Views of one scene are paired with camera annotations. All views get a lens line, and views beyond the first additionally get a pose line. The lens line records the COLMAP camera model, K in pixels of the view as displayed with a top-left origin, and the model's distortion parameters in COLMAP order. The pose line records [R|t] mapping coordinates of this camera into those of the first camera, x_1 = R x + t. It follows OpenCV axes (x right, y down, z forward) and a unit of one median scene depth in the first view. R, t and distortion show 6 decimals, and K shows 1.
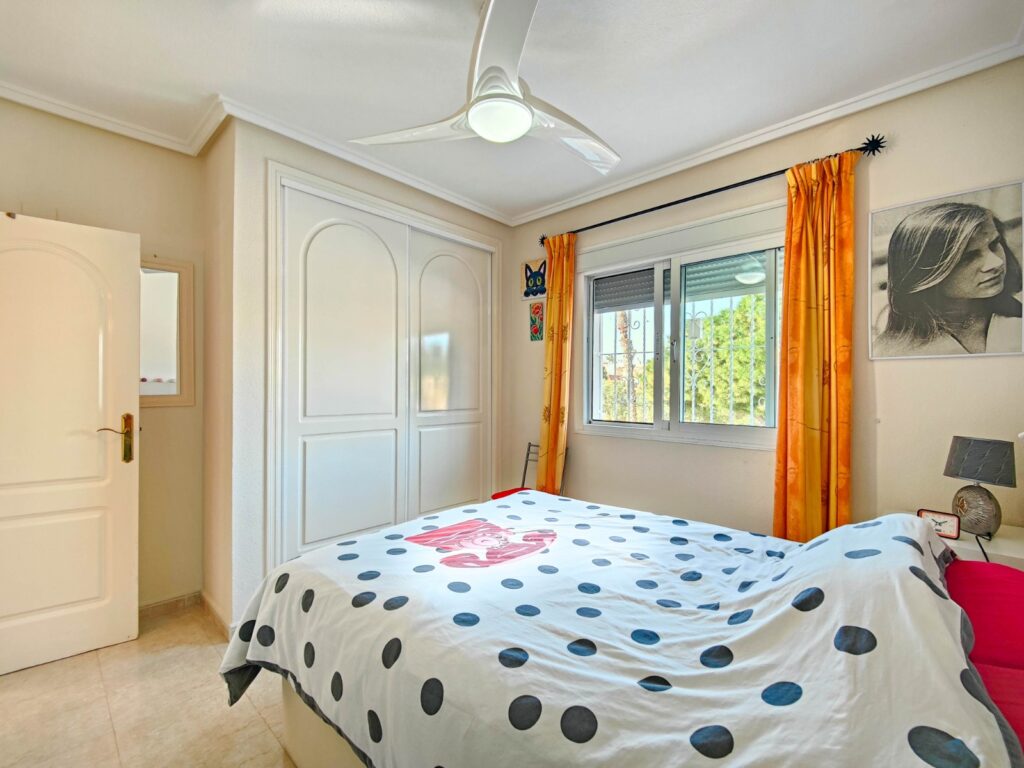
lens RADIAL K [[443.9, 0, 519.6], [0, 443.9, 387.6], [0, 0, 1]] dist [0.012237, -0.014764]
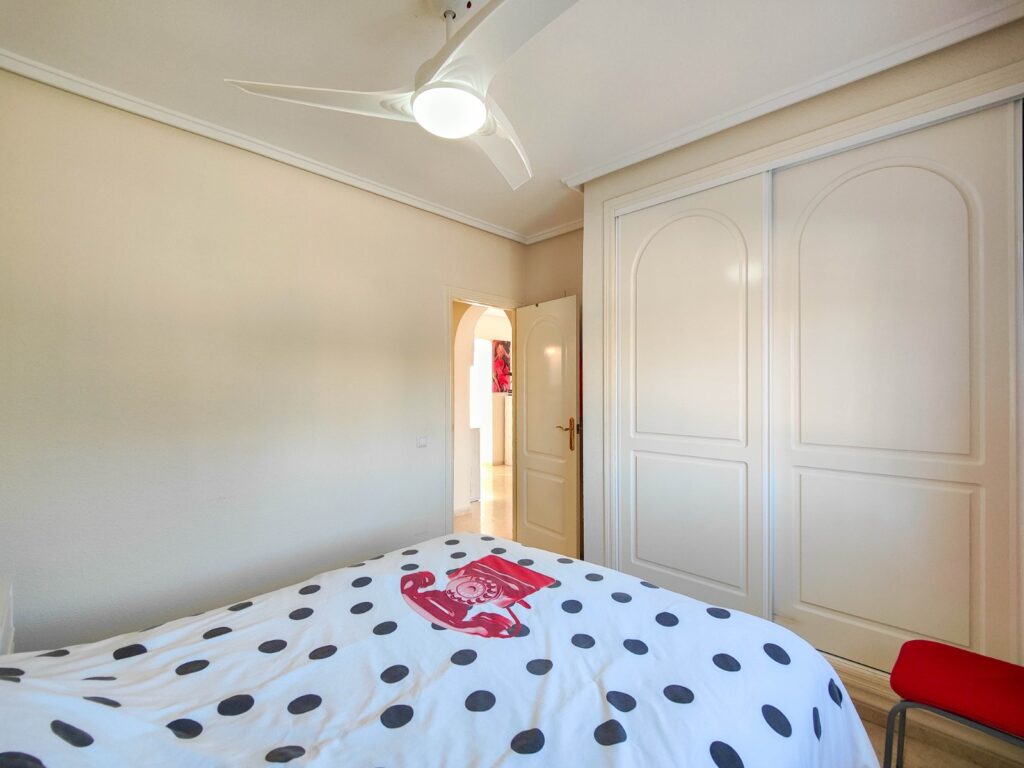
lens RADIAL K [[450.6, 0, 519.5], [0, 450.6, 387.7], [0, 0, 1]] dist [0.022655, -0.016573]
pose [[-0.029861, -0.000981, -0.999554, 0.648280], [0.007136, 0.999974, -0.001195, -0.043108], [0.999529, -0.007169, -0.029853, 0.884006]]
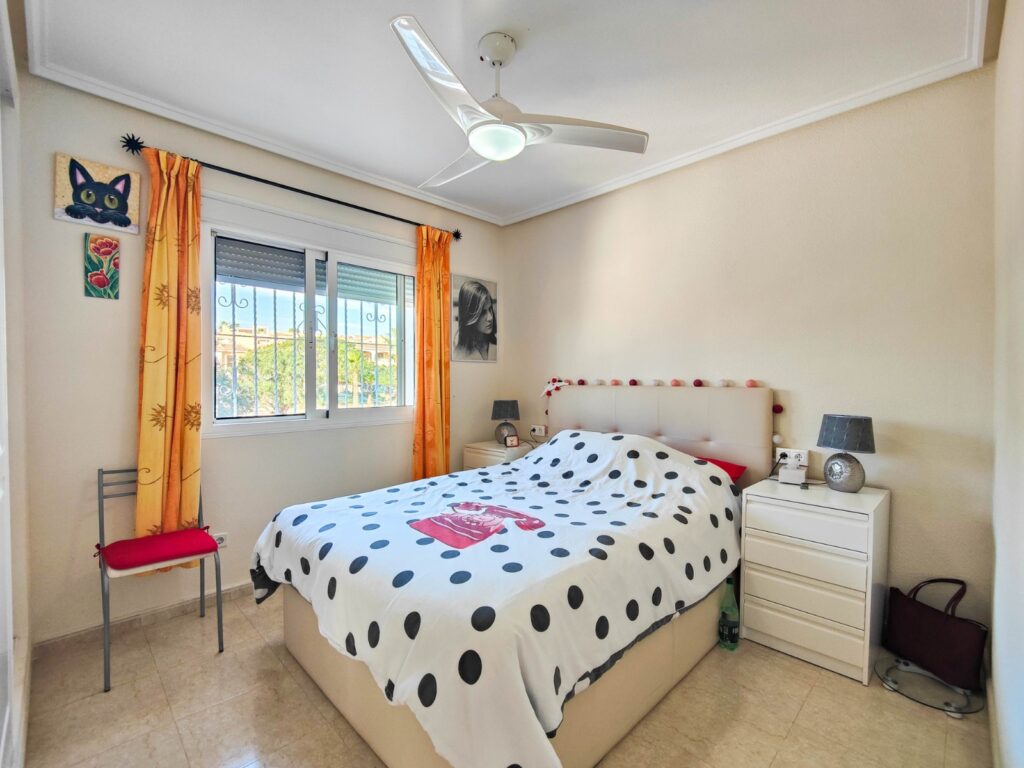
lens RADIAL K [[443.9, 0, 519.6], [0, 443.9, 387.6], [0, 0, 1]] dist [0.012237, -0.014764]
pose [[0.038069, -0.023833, 0.998991, -0.906769], [-0.003798, 0.999705, 0.023995, -0.001607], [-0.999268, -0.004707, 0.037967, 0.682863]]
